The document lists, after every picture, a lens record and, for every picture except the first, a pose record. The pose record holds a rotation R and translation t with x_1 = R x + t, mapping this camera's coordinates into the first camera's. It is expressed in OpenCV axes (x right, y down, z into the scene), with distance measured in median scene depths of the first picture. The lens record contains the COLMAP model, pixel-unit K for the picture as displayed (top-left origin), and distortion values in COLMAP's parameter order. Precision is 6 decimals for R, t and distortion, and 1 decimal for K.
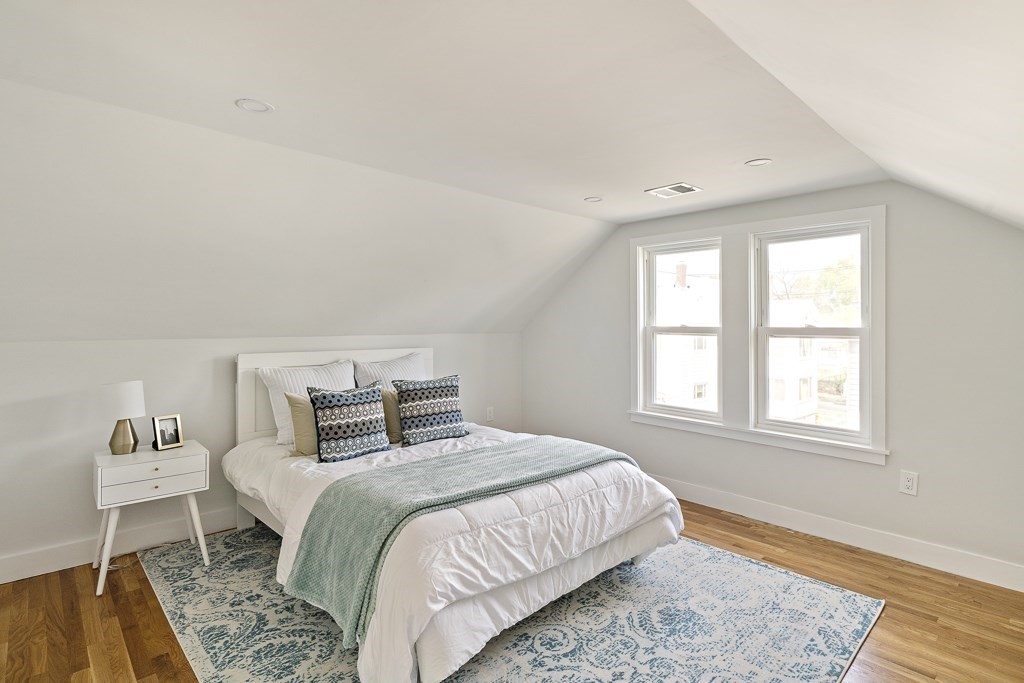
lens RADIAL K [[497.5, 0, 516.2], [0, 497.5, 317.8], [0, 0, 1]] dist [0.002704, -0.002960]
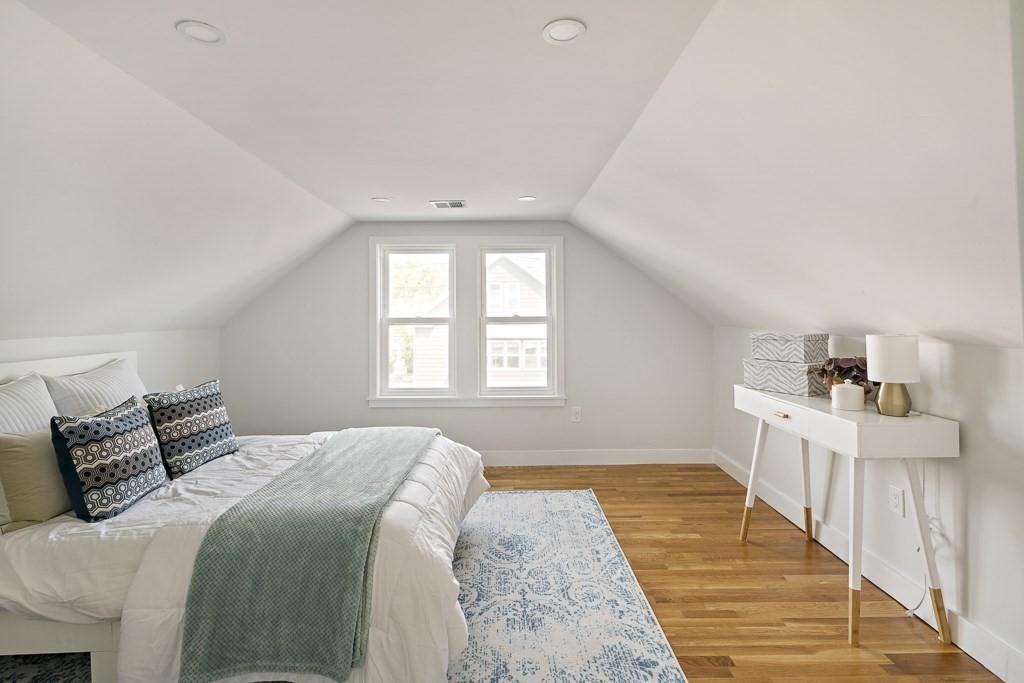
lens RADIAL K [[497.5, 0, 484.1], [0, 497.5, 298.8], [0, 0, 1]] dist [0.002704, -0.002960]
pose [[0.685078, 0.012075, 0.728370, -0.511263], [0.004048, 0.999784, -0.020381, -0.002695], [-0.728458, 0.016911, 0.684881, 0.121681]]
